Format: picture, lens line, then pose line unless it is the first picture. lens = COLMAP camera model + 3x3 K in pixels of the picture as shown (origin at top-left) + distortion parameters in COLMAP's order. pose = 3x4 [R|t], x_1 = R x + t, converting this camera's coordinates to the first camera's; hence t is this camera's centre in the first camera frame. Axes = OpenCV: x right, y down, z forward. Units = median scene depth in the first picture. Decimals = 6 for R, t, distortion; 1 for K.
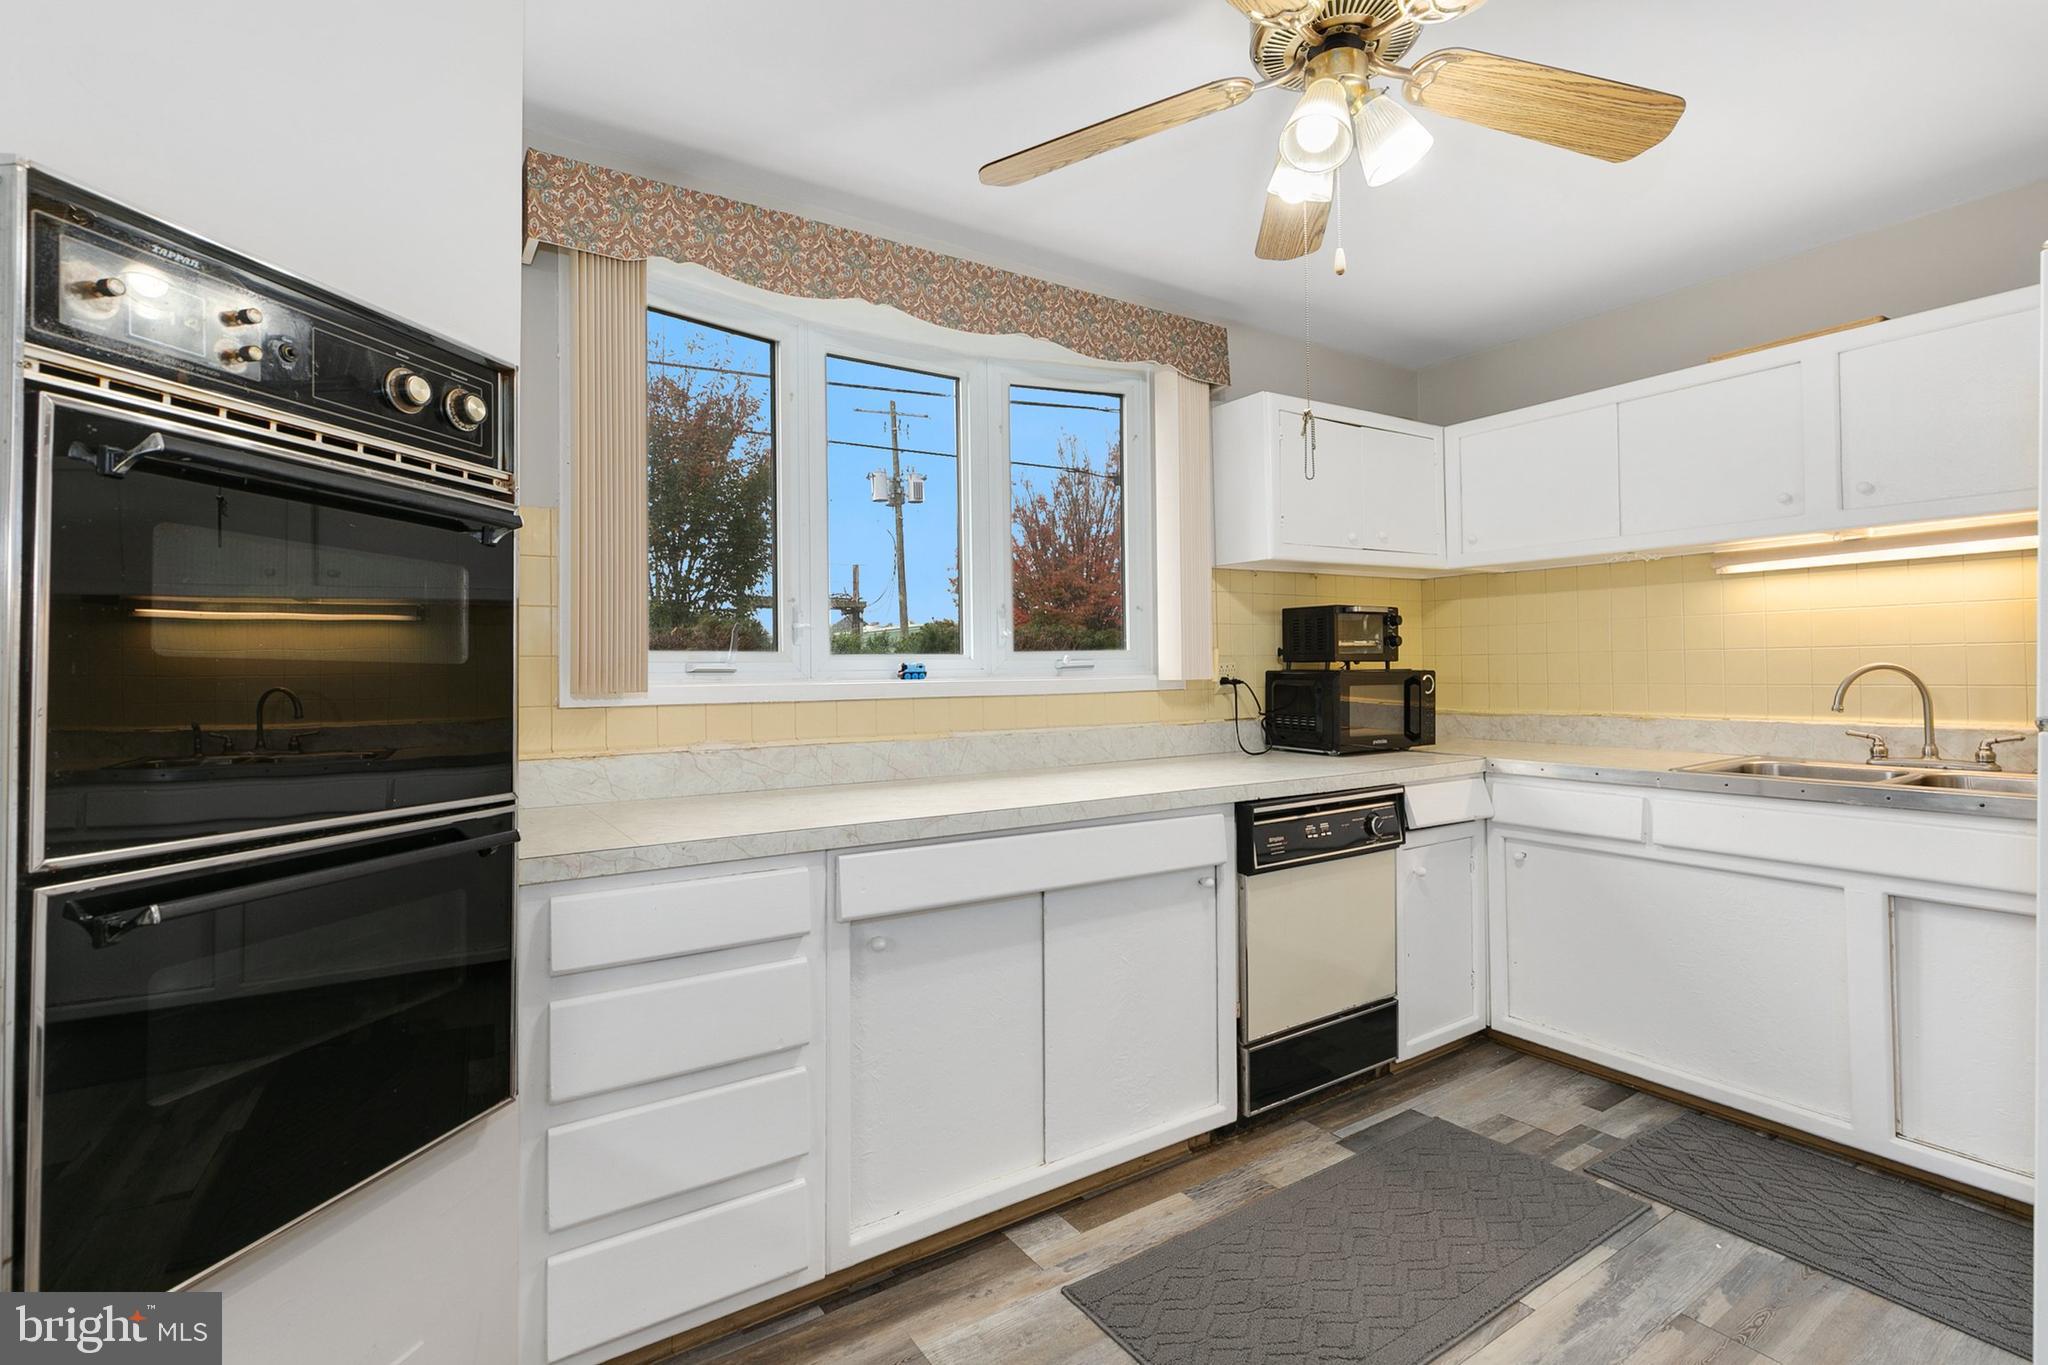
lens RADIAL K [[952.4, 0, 1024.8], [0, 952.4, 657.7], [0, 0, 1]] dist [0.010355, -0.000778]
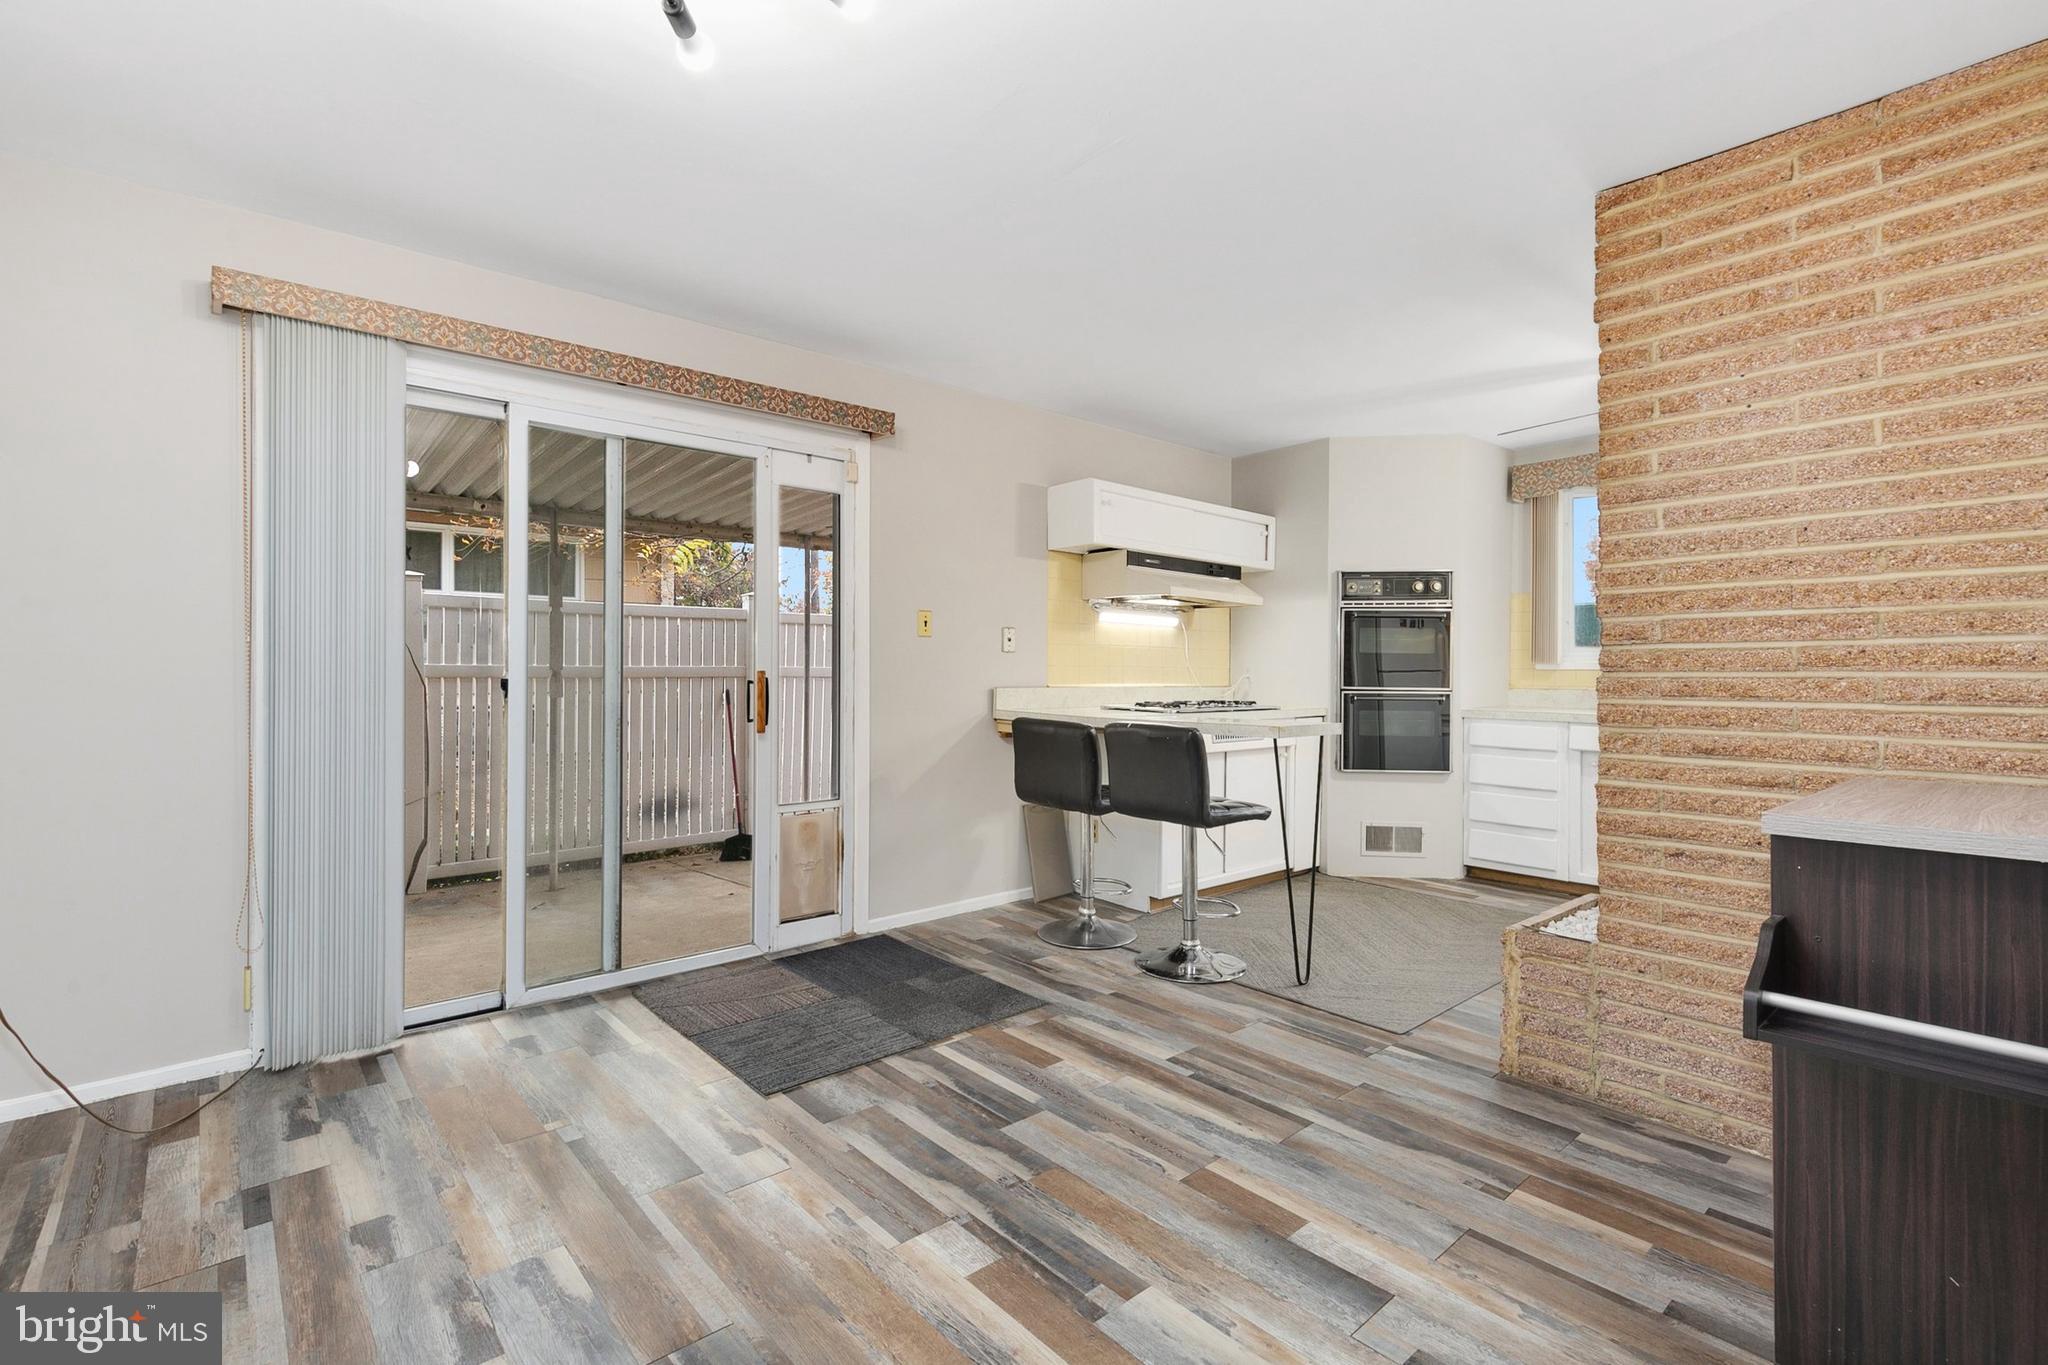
lens RADIAL K [[927.8, 0, 1020.2], [0, 927.8, 669.5], [0, 0, 1]] dist [0.011170, -0.002899]
pose [[0.129229, 0.013673, -0.991520, 1.591979], [0.013999, 0.999780, 0.015611, -0.006007], [0.991516, -0.015898, 0.129010, -0.621887]]
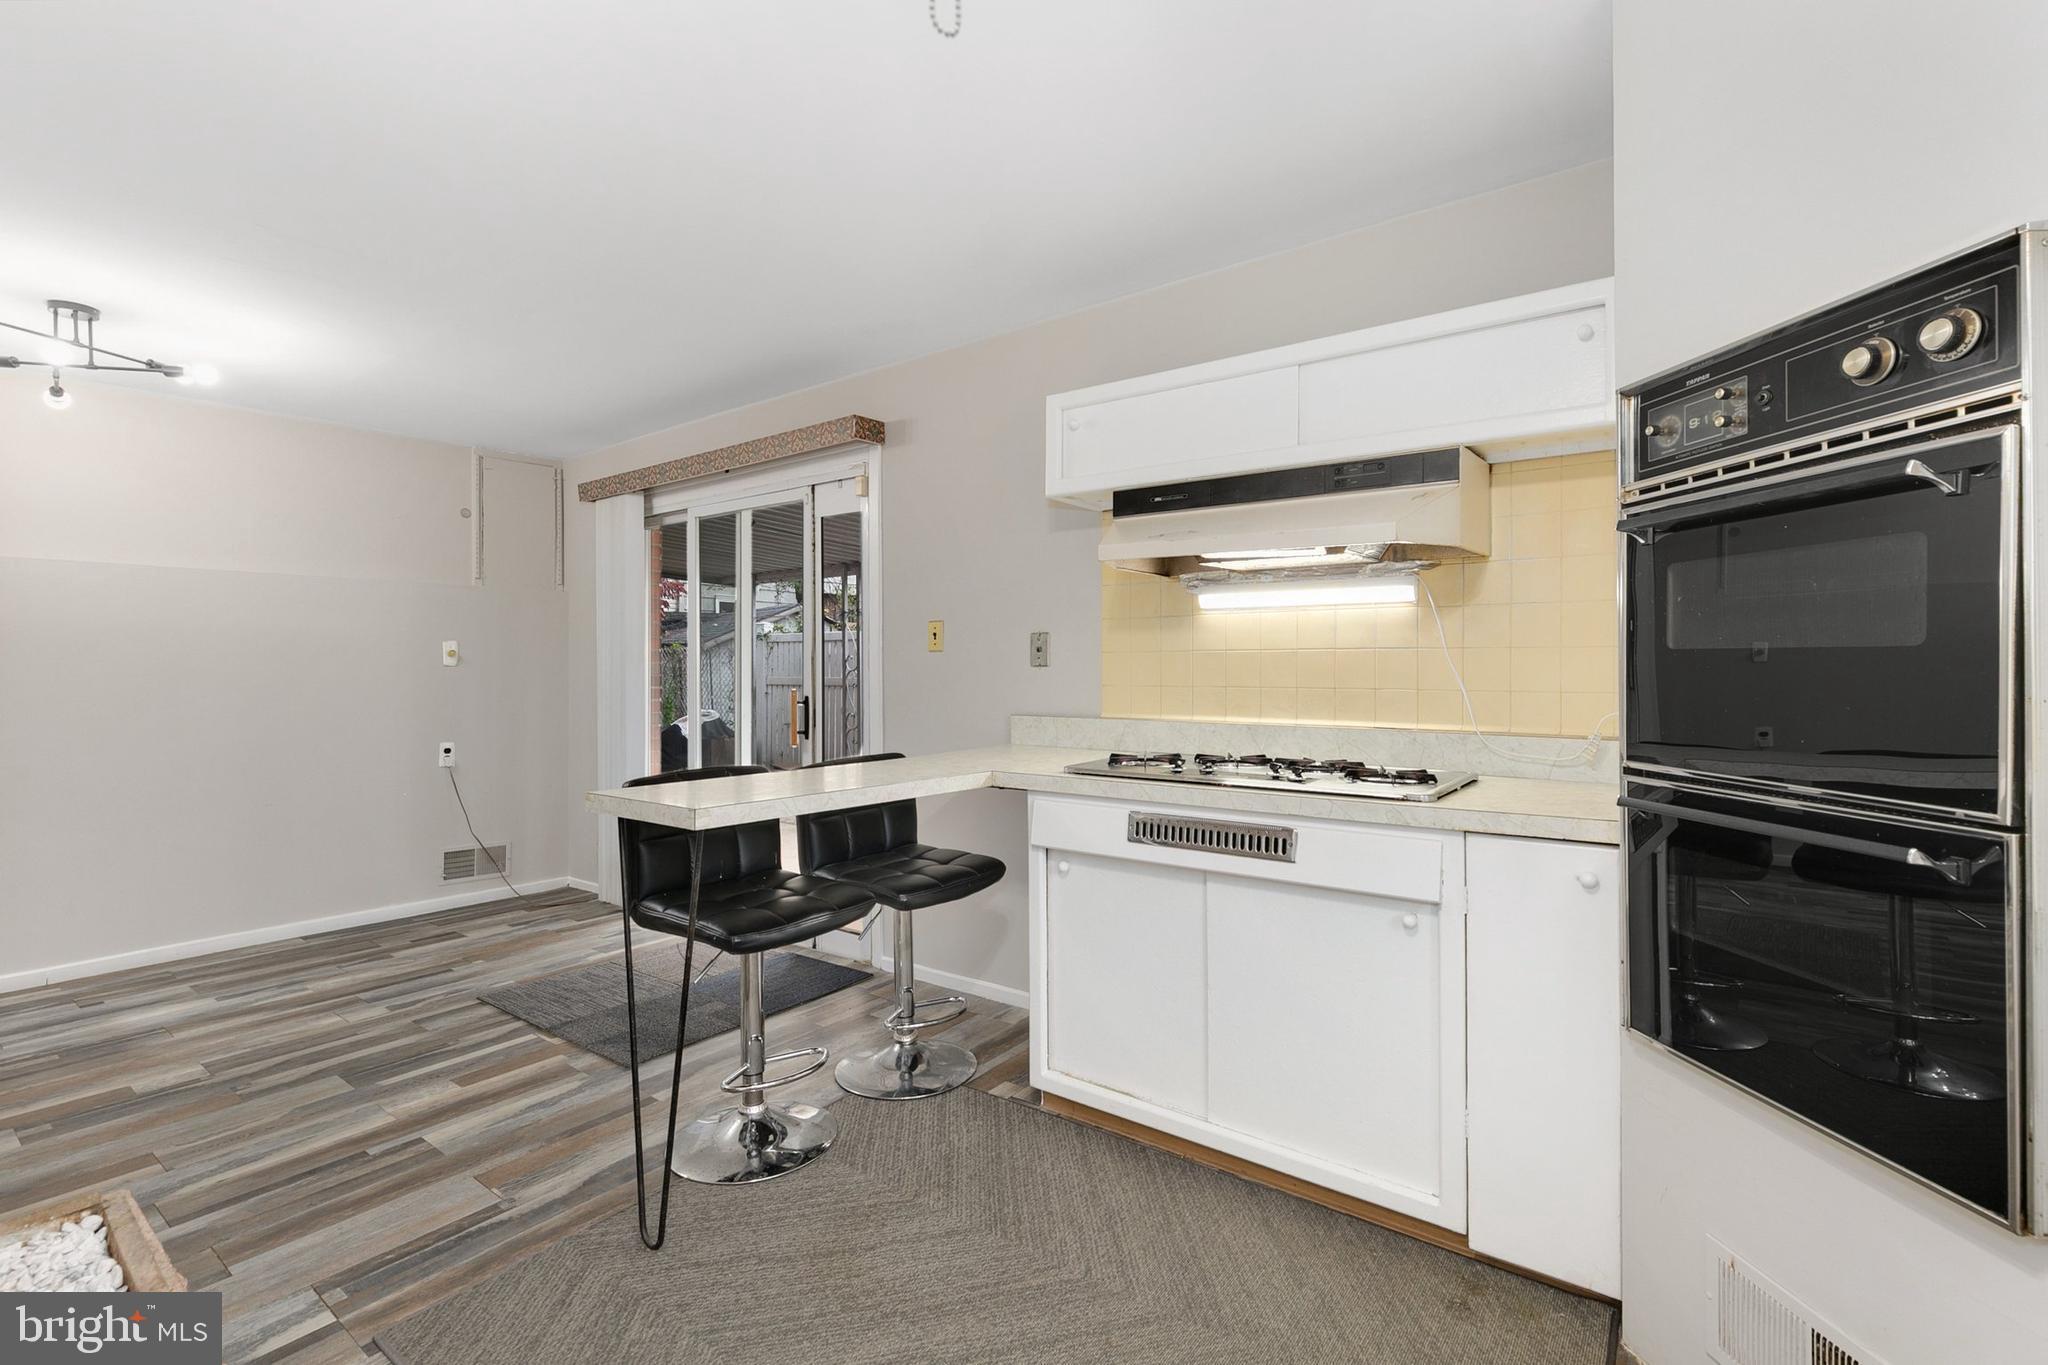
lens RADIAL K [[925.3, 0, 1012.8], [0, 925.3, 673.2], [0, 0, 1]] dist [0.009348, -0.000383]
pose [[-0.945867, 0.018293, -0.324038, 0.246682], [0.023613, 0.999643, -0.012493, 0.012742], [0.323694, -0.019468, -0.945961, 0.825594]]
